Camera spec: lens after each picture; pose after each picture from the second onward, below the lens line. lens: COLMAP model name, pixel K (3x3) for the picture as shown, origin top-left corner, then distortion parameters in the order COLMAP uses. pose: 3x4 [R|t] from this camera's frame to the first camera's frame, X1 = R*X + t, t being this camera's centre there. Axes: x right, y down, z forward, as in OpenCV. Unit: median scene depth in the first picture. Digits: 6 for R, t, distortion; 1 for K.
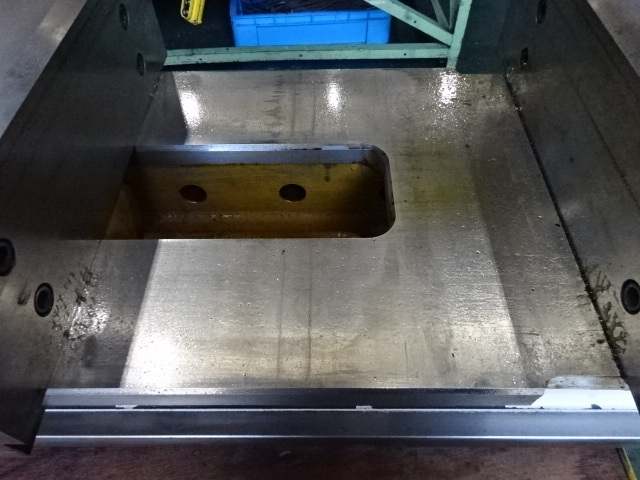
lens RADIAL K [[473.2, 0, 318.2], [0, 473.2, 239.9], [0, 0, 1]] dist [0.003376, -0.009616]
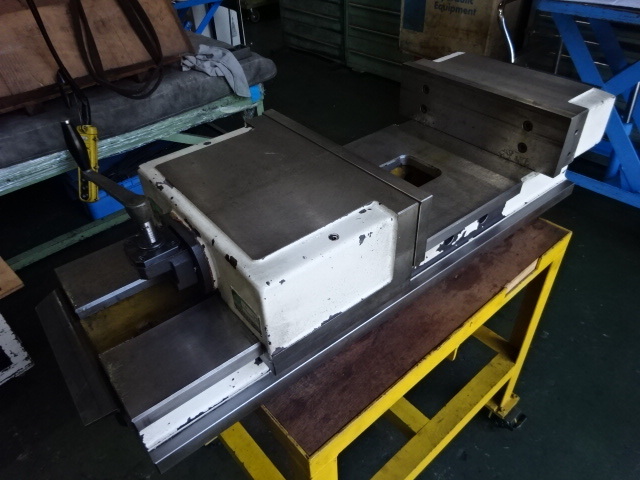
lens RADIAL K [[473.2, 0, 318.2], [0, 473.2, 239.9], [0, 0, 1]] dist [0.003376, -0.009616]
pose [[0.782286, -0.404774, 0.473483, -1.401506], [0.513887, 0.848953, -0.123286, 0.213160], [-0.352062, 0.339762, 0.872132, -0.705708]]
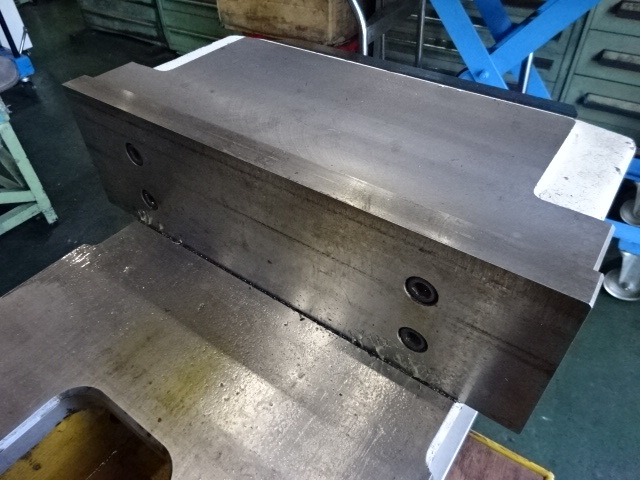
lens RADIAL K [[473.2, 0, 318.2], [0, 473.2, 239.9], [0, 0, 1]] dist [0.003376, -0.009616]
pose [[0.583864, -0.547368, 0.599575, 0.027412], [0.656330, 0.752930, 0.048239, -0.146658], [-0.477843, 0.365354, 0.798863, 0.124334]]
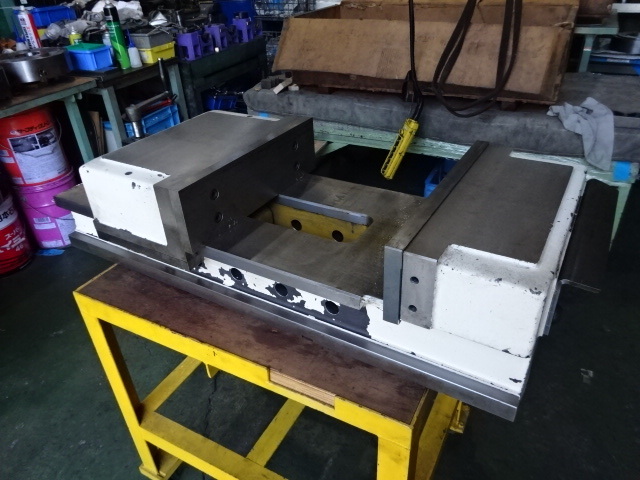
lens RADIAL K [[473.2, 0, 318.2], [0, 473.2, 239.9], [0, 0, 1]] dist [0.003376, -0.009616]
pose [[0.858343, 0.250393, -0.447829, 0.832509], [-0.385561, 0.890650, -0.241009, 0.461503], [0.338512, 0.379534, 0.861025, -0.809153]]
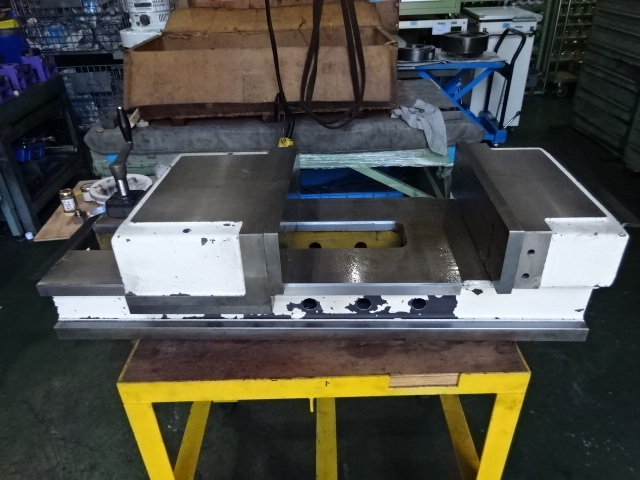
lens RADIAL K [[473.2, 0, 318.2], [0, 473.2, 239.9], [0, 0, 1]] dist [0.003376, -0.009616]
pose [[0.999132, 0.003861, -0.041479, -0.169928], [-0.018783, 0.930499, -0.365813, 0.720204], [0.037184, 0.366274, 0.929764, -1.129711]]
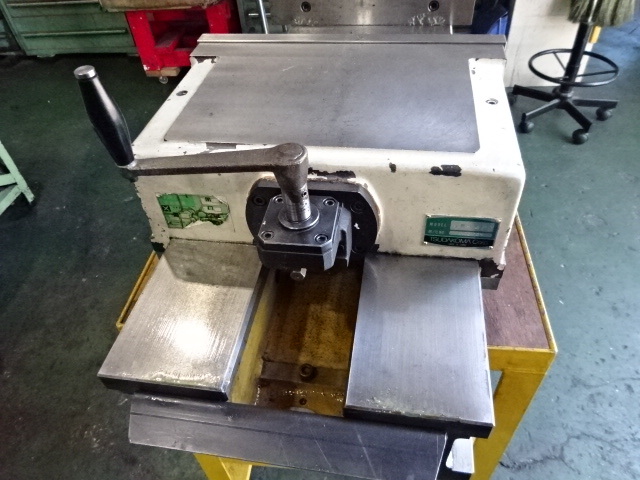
lens RADIAL K [[473.2, 0, 318.2], [0, 473.2, 239.9], [0, 0, 1]] dist [0.003376, -0.009616]
pose [[0.158669, -0.689023, 0.707157, -1.778147], [0.821962, 0.488984, 0.292015, -0.417876], [-0.546994, 0.534923, 0.643938, 0.120876]]
